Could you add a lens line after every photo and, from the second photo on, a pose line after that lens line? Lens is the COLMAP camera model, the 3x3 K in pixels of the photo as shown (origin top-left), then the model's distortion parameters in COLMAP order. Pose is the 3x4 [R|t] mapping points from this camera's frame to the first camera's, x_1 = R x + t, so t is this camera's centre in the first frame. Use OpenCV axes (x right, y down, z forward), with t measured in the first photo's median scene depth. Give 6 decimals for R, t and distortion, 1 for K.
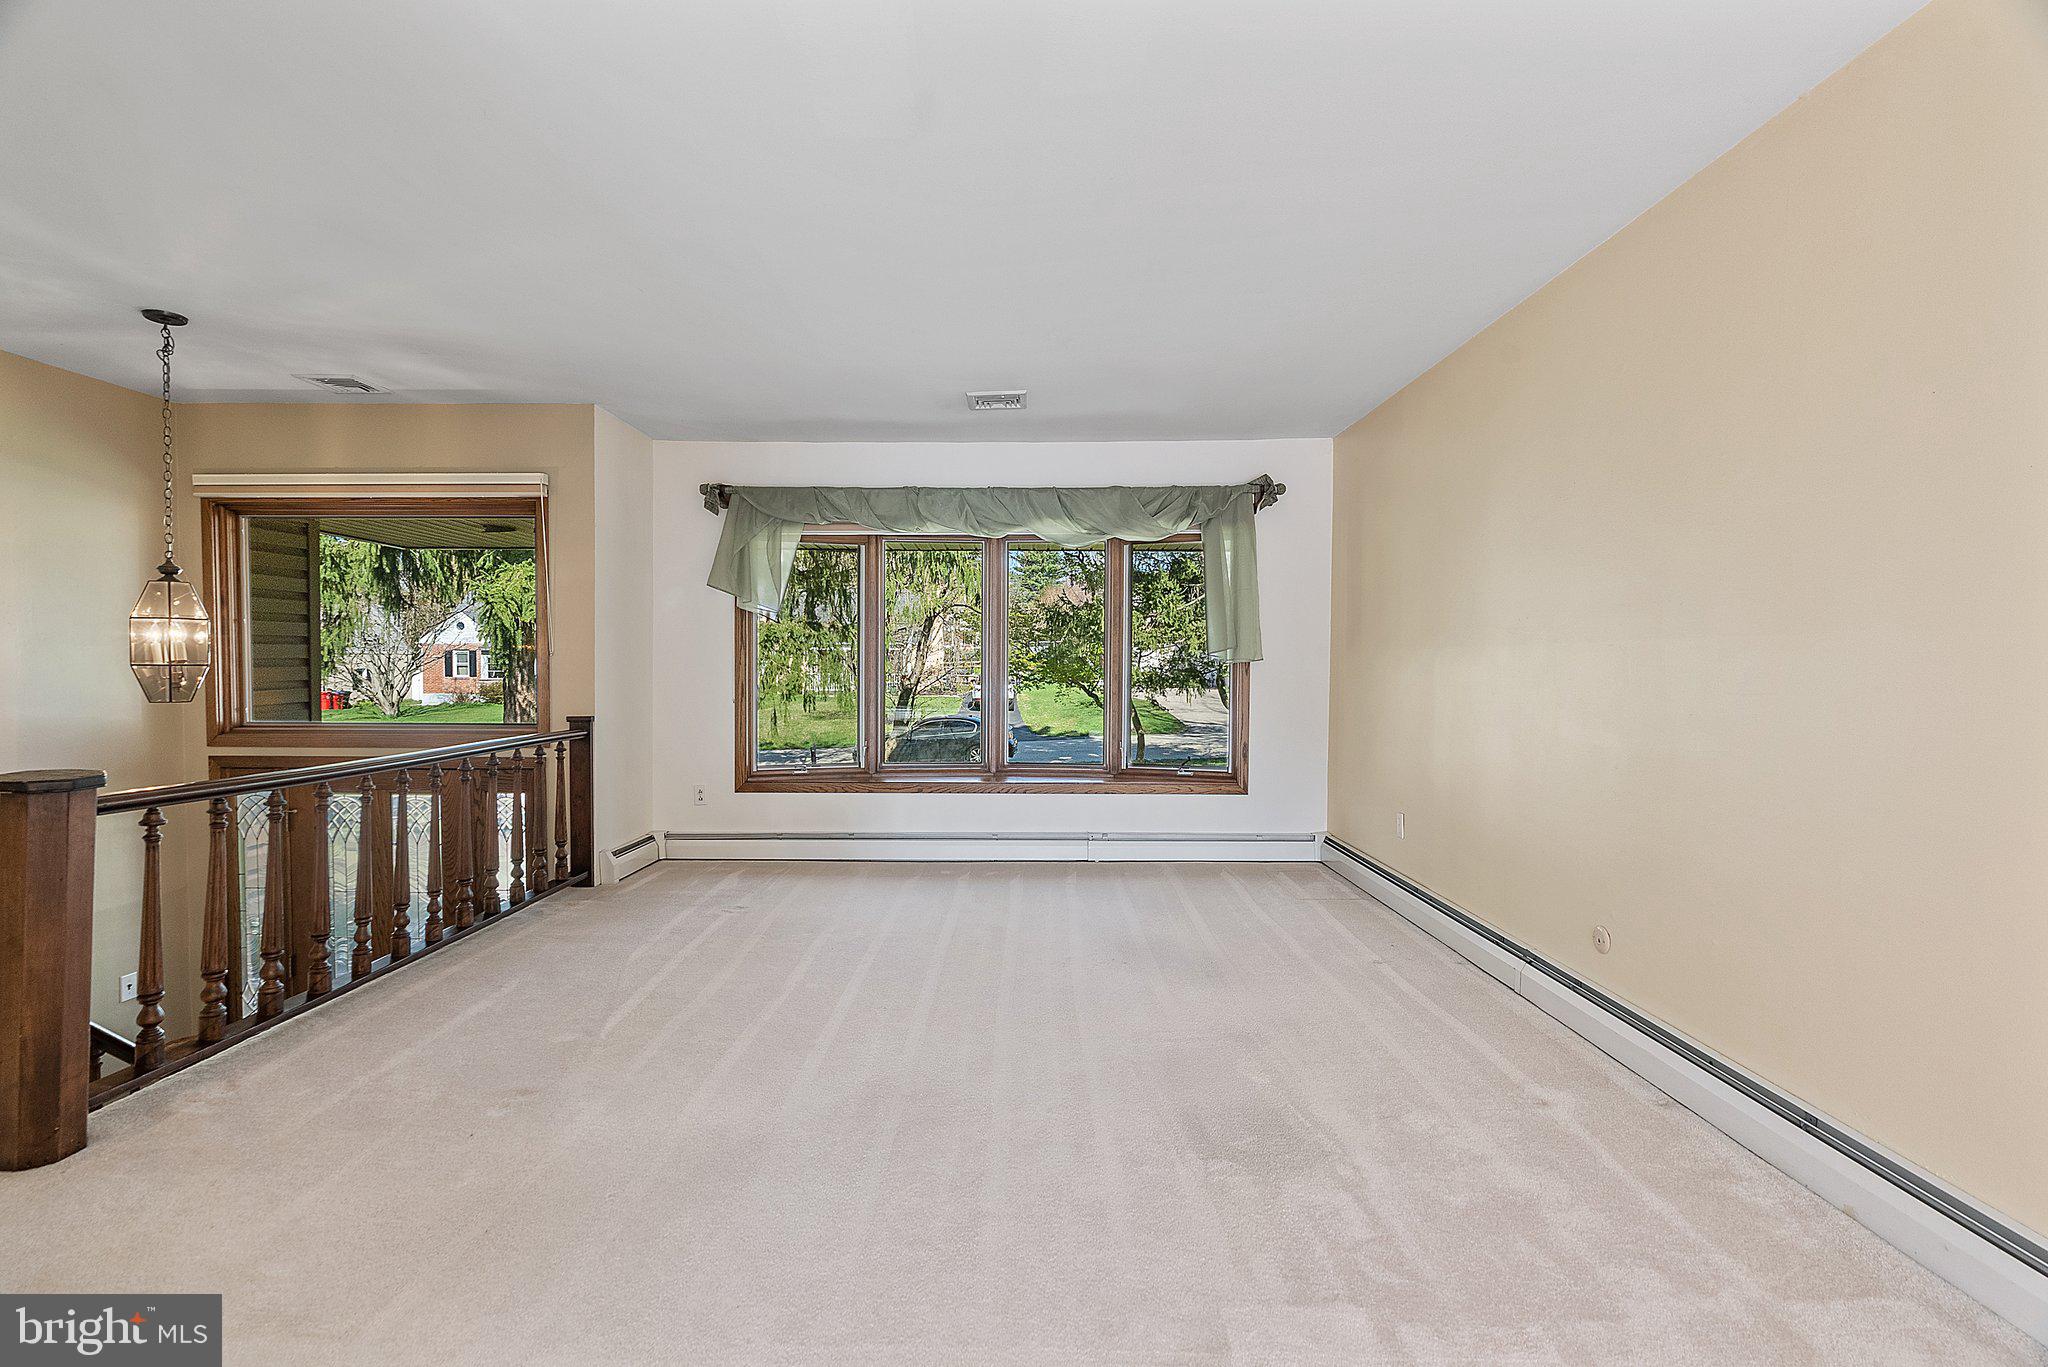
lens RADIAL K [[949.6, 0, 1016.9], [0, 949.6, 679.9], [0, 0, 1]] dist [0.000530, 0.000607]
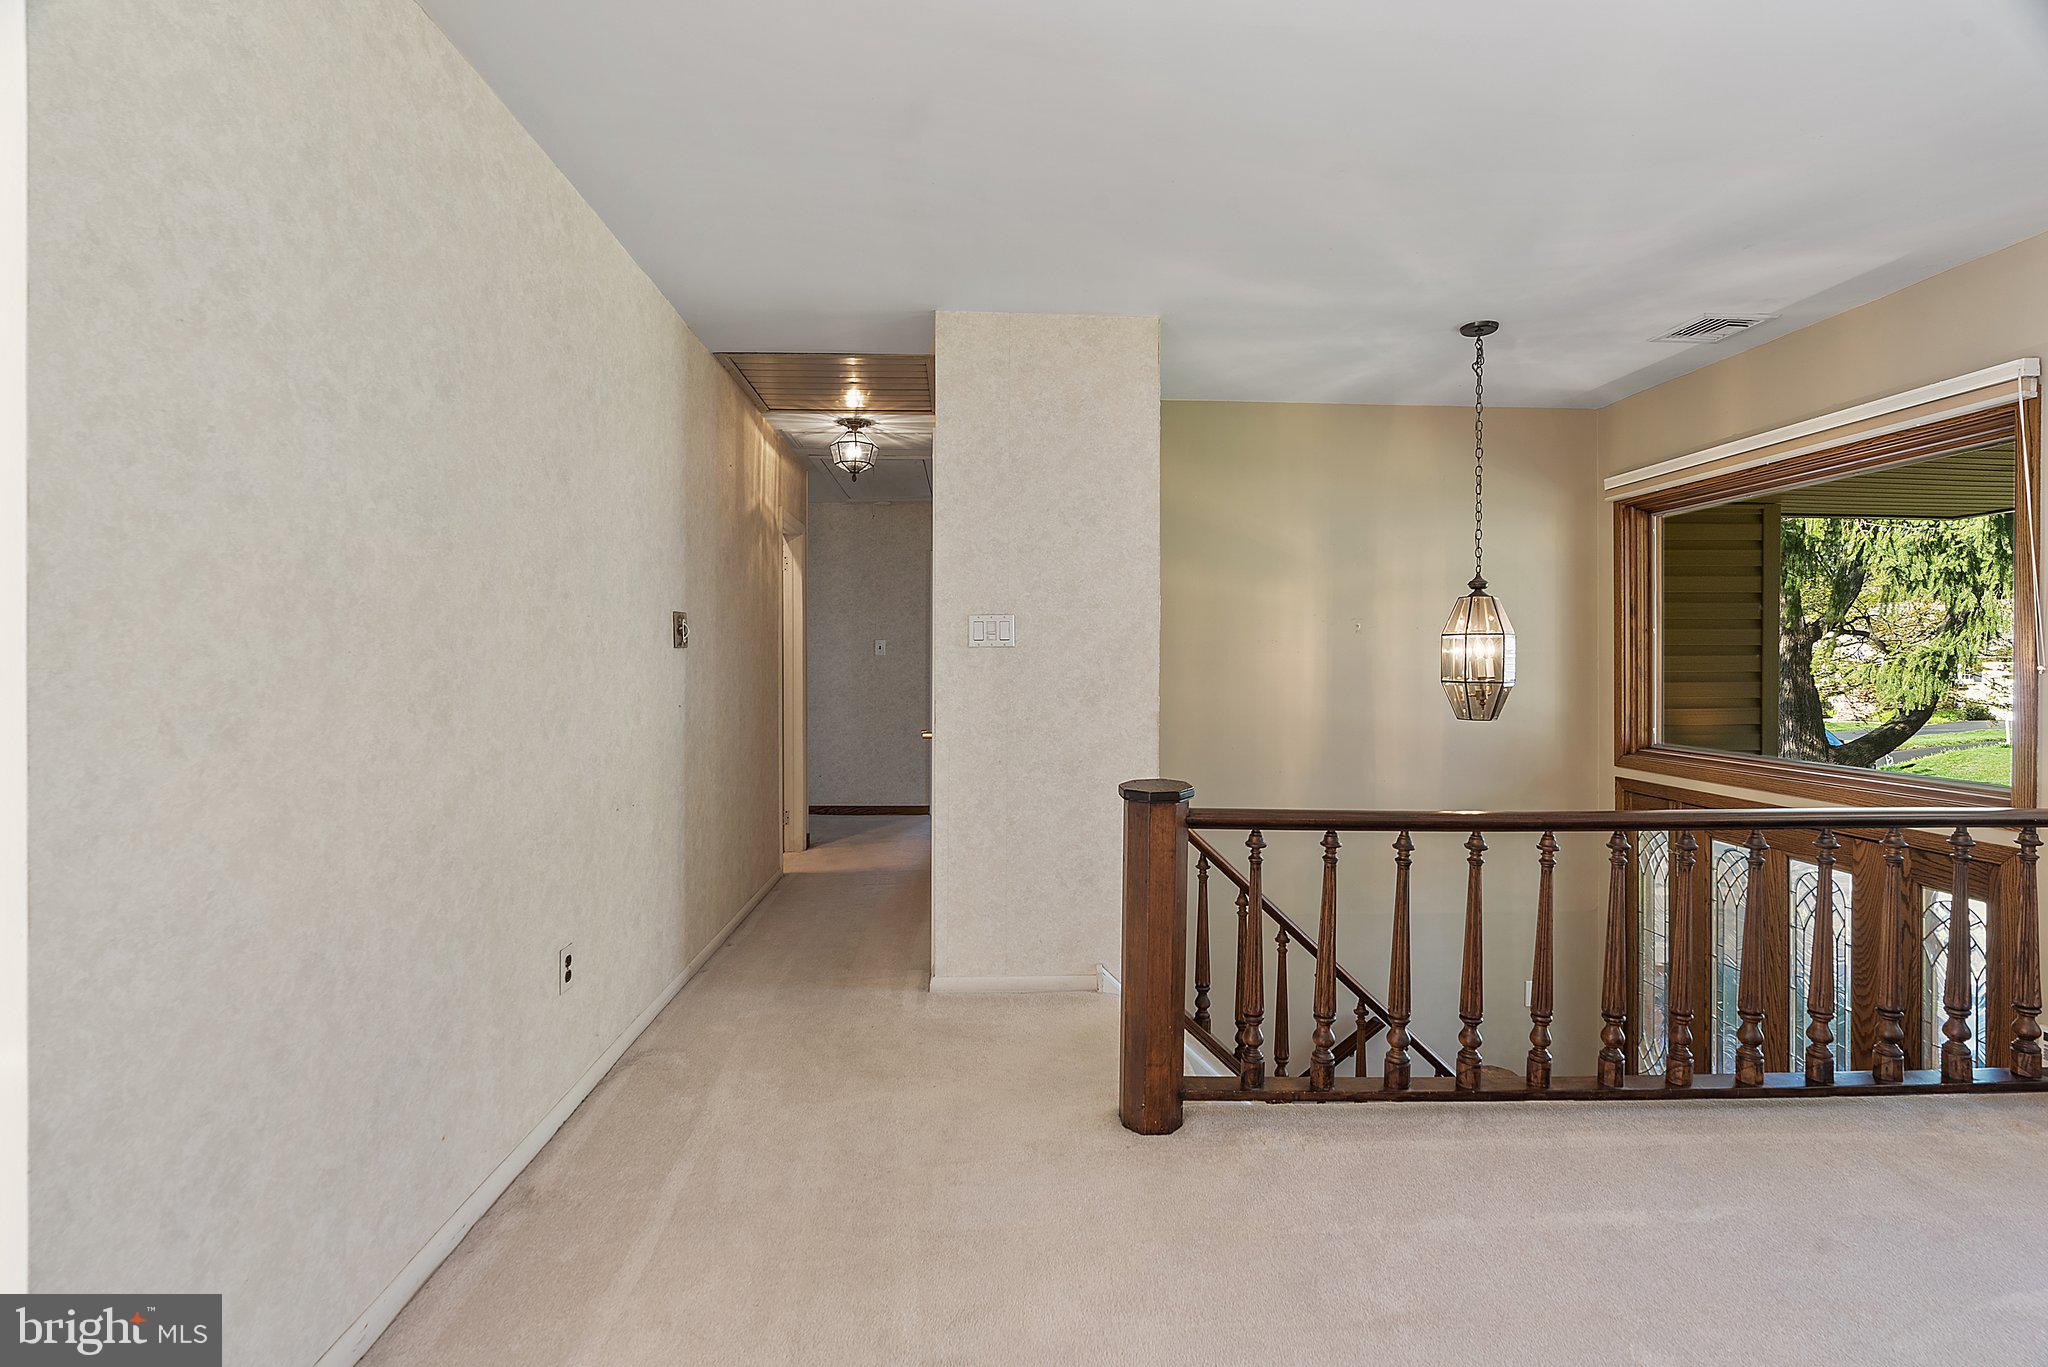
lens RADIAL K [[949.6, 0, 1032.4], [0, 949.6, 658.2], [0, 0, 1]] dist [0.000530, 0.000607]
pose [[0.070530, -0.005758, -0.997493, 0.038532], [-0.022142, 0.999728, -0.007336, -0.016917], [0.997264, 0.022604, 0.070383, 0.363675]]
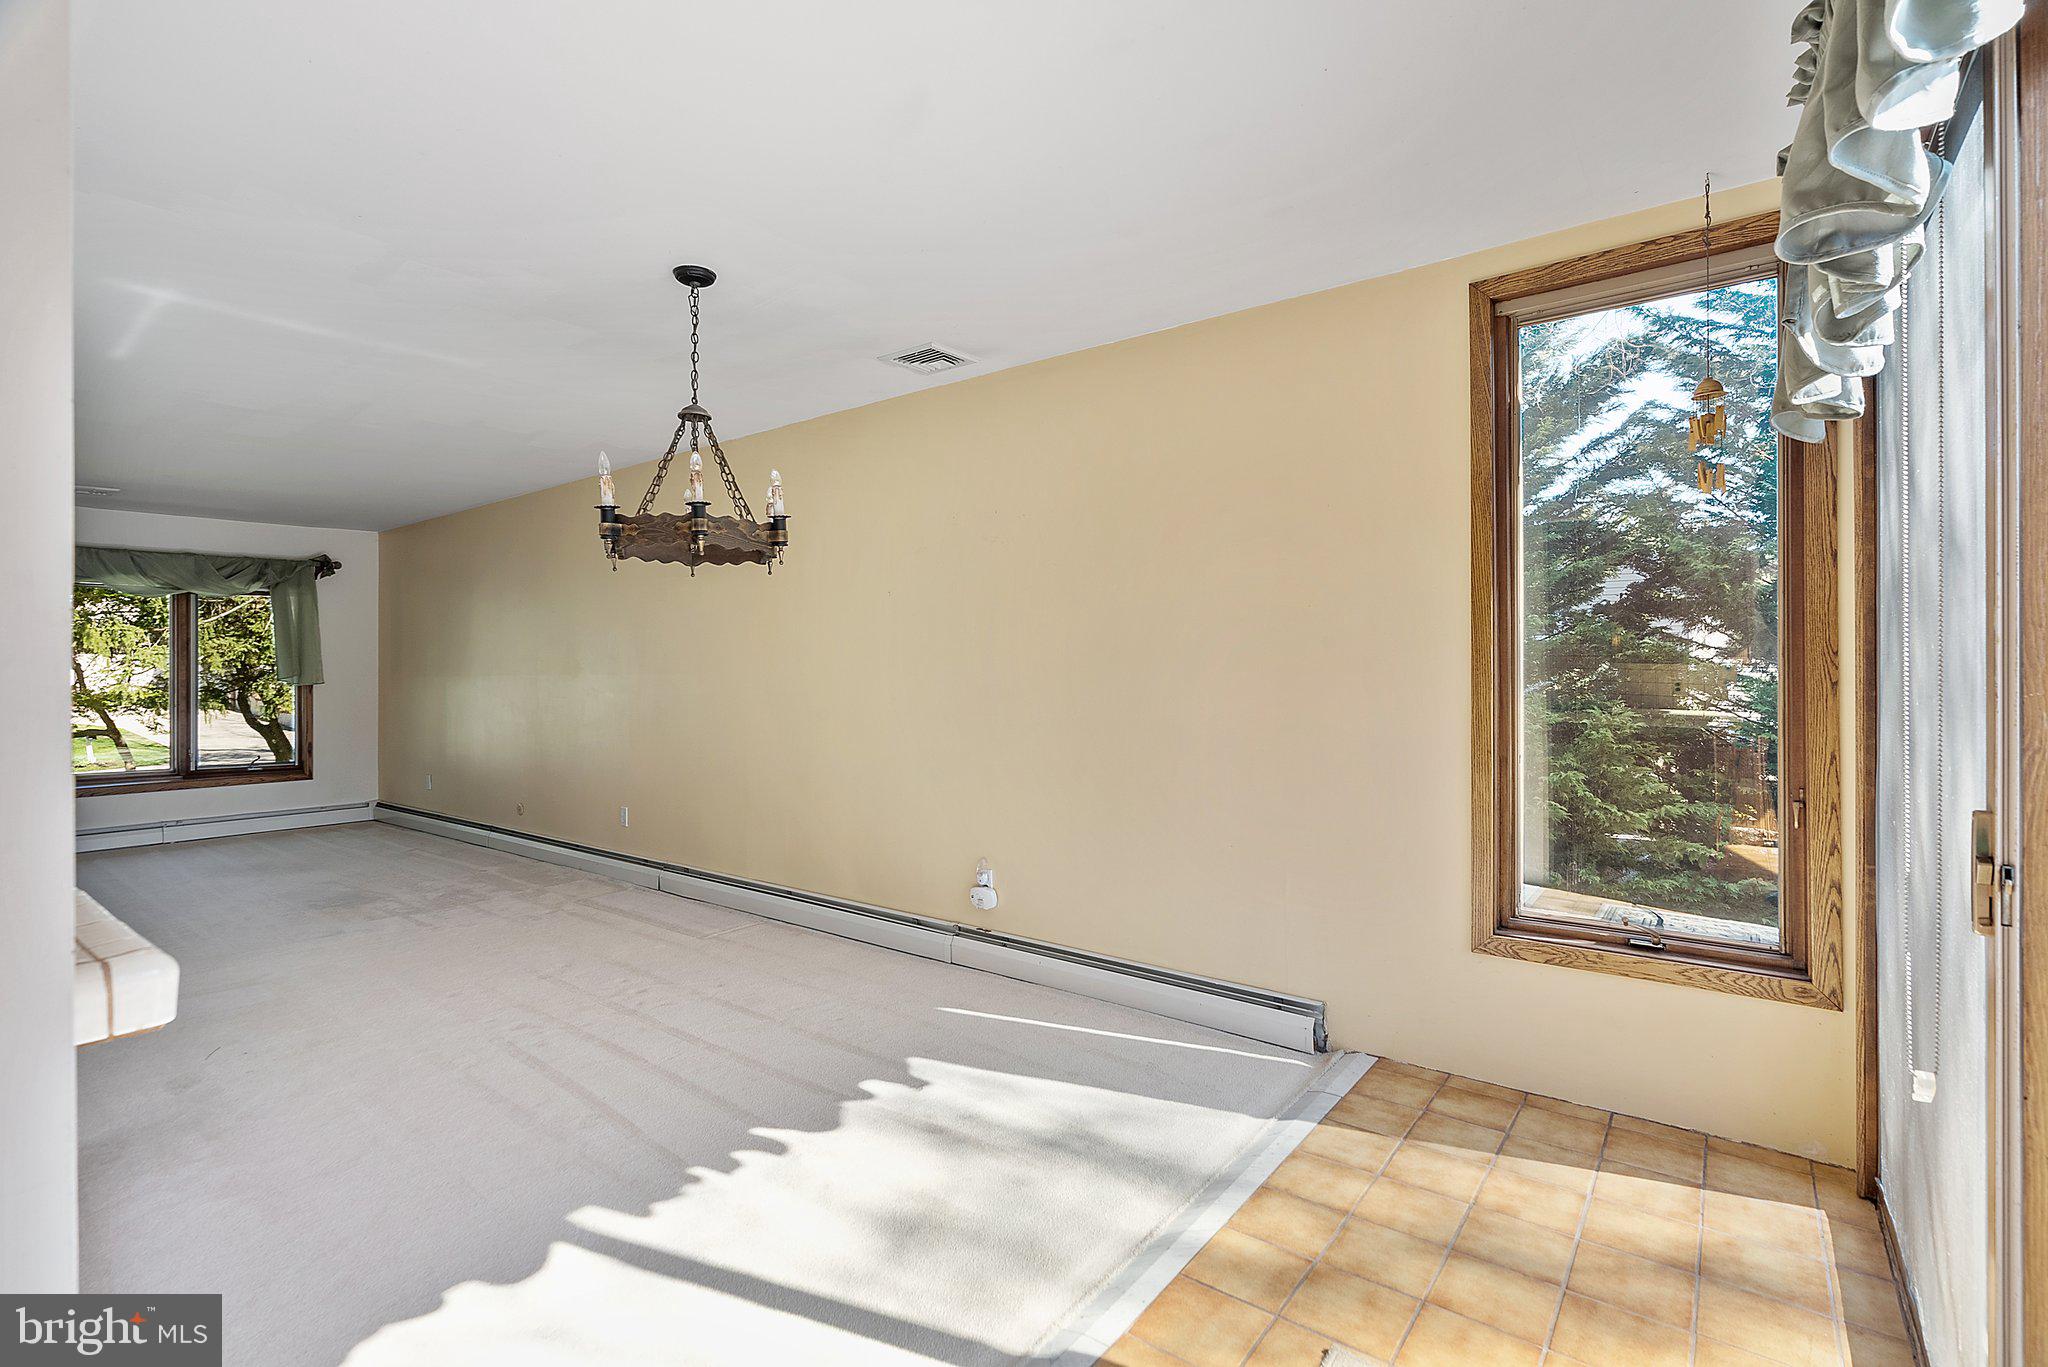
lens RADIAL K [[949.6, 0, 1014.8], [0, 949.6, 676.6], [0, 0, 1]] dist [0.000530, 0.000607]
pose [[0.616748, -0.010456, 0.787091, -0.218380], [0.023263, 0.999717, -0.004948, 0.000744], [-0.786817, 0.021362, 0.616817, -0.677293]]
